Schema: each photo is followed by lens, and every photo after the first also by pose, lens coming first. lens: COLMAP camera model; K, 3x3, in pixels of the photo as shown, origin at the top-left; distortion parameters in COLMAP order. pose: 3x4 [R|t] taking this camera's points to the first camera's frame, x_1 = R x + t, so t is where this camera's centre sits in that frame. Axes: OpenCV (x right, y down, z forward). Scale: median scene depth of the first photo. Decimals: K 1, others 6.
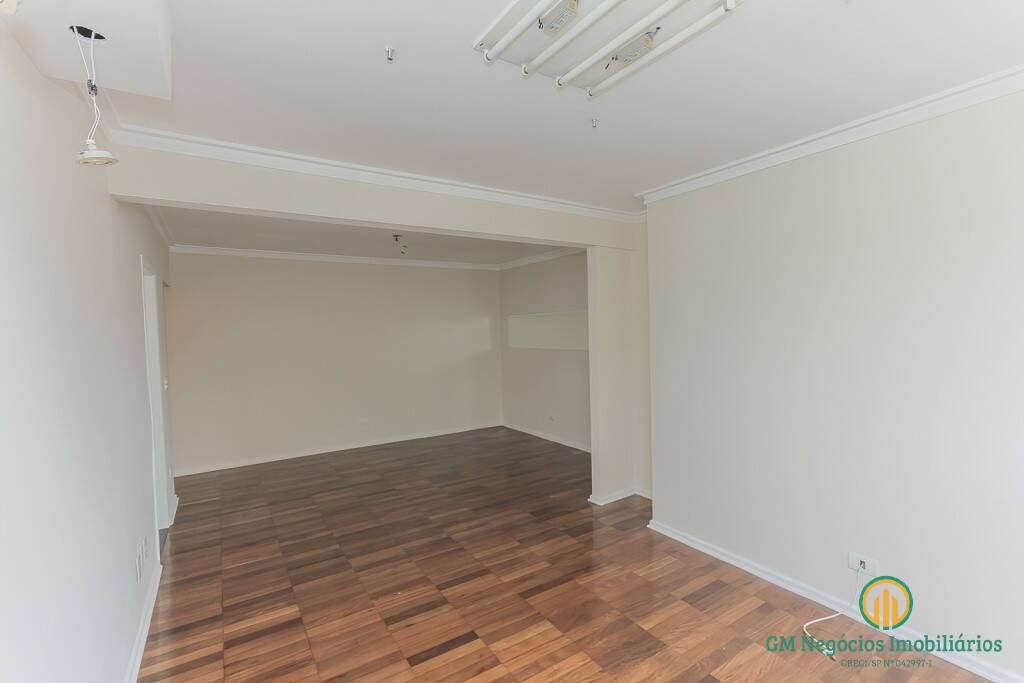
lens RADIAL K [[466.7, 0, 526.5], [0, 466.7, 352.9], [0, 0, 1]] dist [-0.000238, 0.000152]
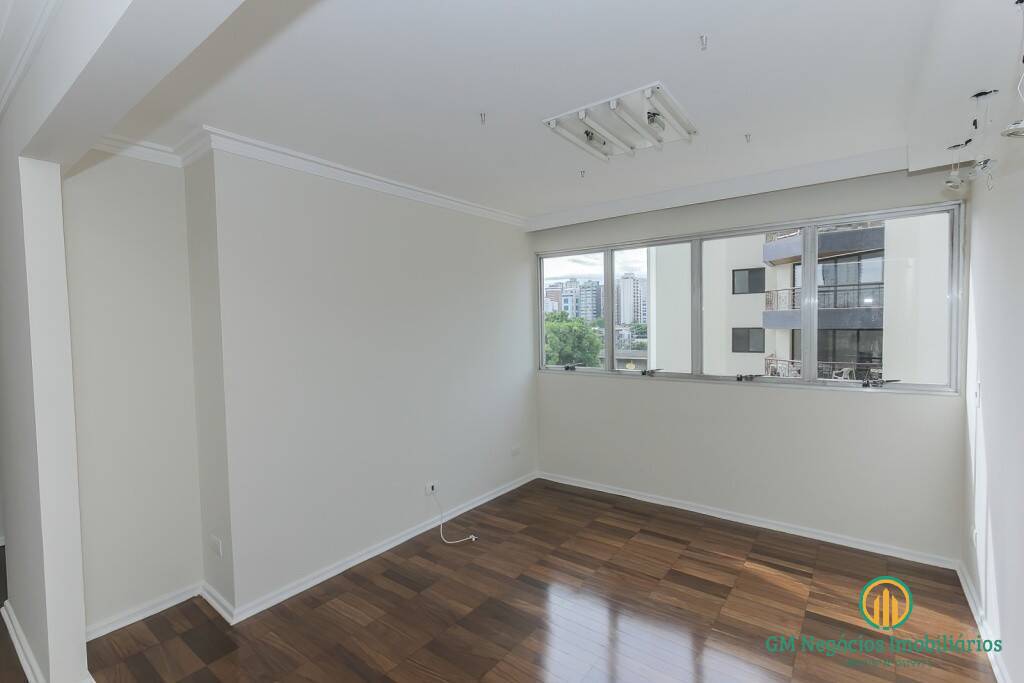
lens RADIAL K [[467.0, 0, 518.5], [0, 467.0, 340.5], [0, 0, 1]] dist [0.004768, 0.001374]
pose [[-0.332701, -0.003100, 0.943027, -0.515667], [0.083792, 0.995942, 0.032836, -0.023026], [-0.939302, 0.089943, -0.331091, 0.807605]]
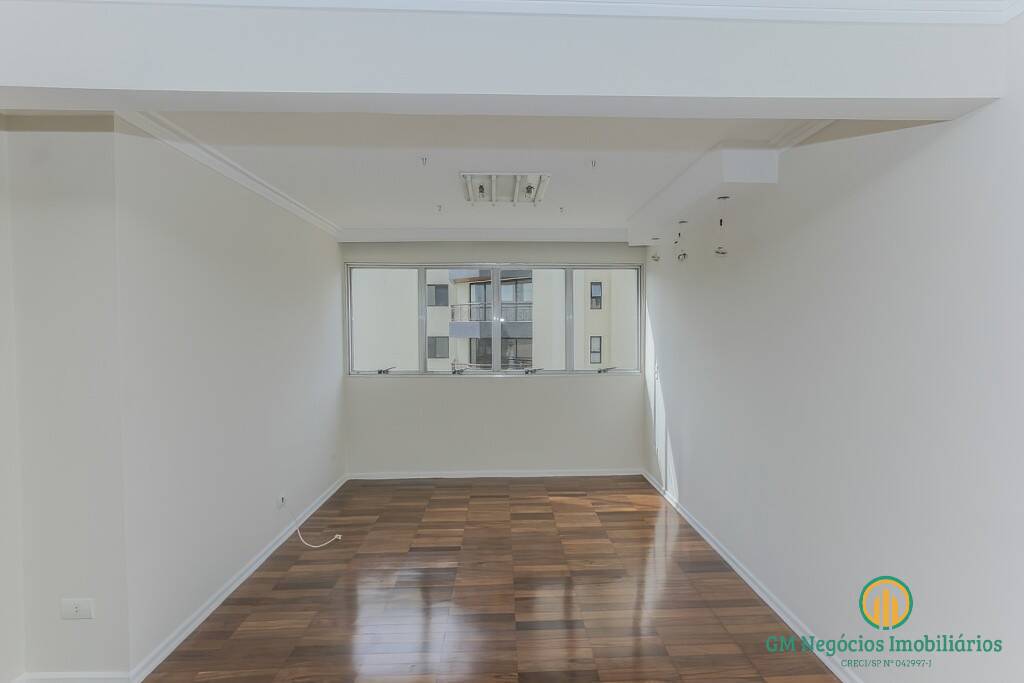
lens RADIAL K [[467.0, 0, 518.5], [0, 467.0, 340.5], [0, 0, 1]] dist [0.004768, 0.001374]
pose [[-0.849140, 0.015581, 0.527938, -0.439807], [0.058251, 0.996230, 0.064288, -0.052190], [-0.524946, 0.085342, -0.846846, 1.207821]]
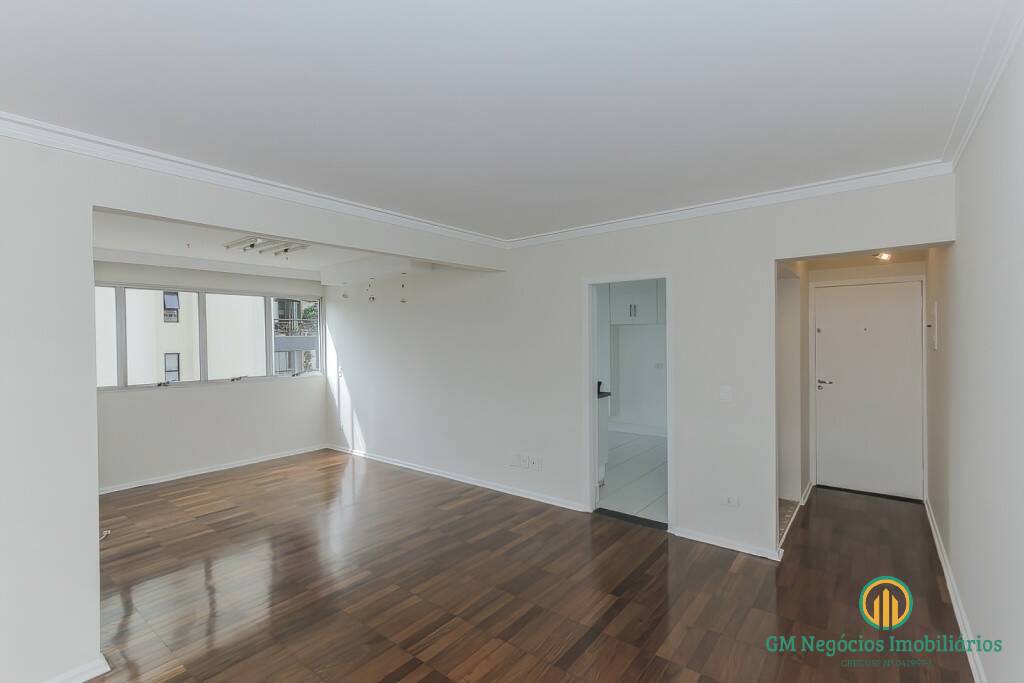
lens RADIAL K [[466.1, 0, 512.0], [0, 466.1, 341.5], [0, 0, 1]] dist [0.000927, 0.000773]
pose [[-0.953623, 0.039968, -0.298337, -0.190832], [0.019386, 0.997243, 0.071632, -0.103385], [0.300378, 0.062527, -0.951769, 1.891824]]
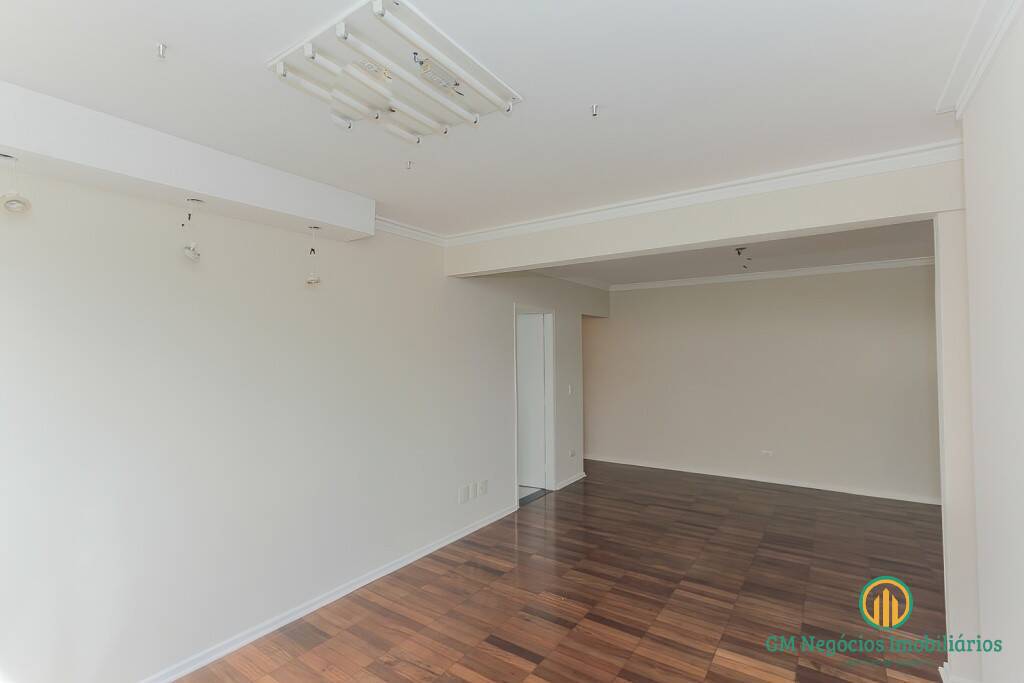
lens RADIAL K [[466.1, 0, 512.0], [0, 466.1, 341.5], [0, 0, 1]] dist [0.000927, 0.000773]
pose [[0.375484, -0.005178, -0.926814, 0.523487], [-0.054147, 0.998154, -0.027513, -0.030586], [0.925246, 0.060515, 0.374511, 0.349334]]
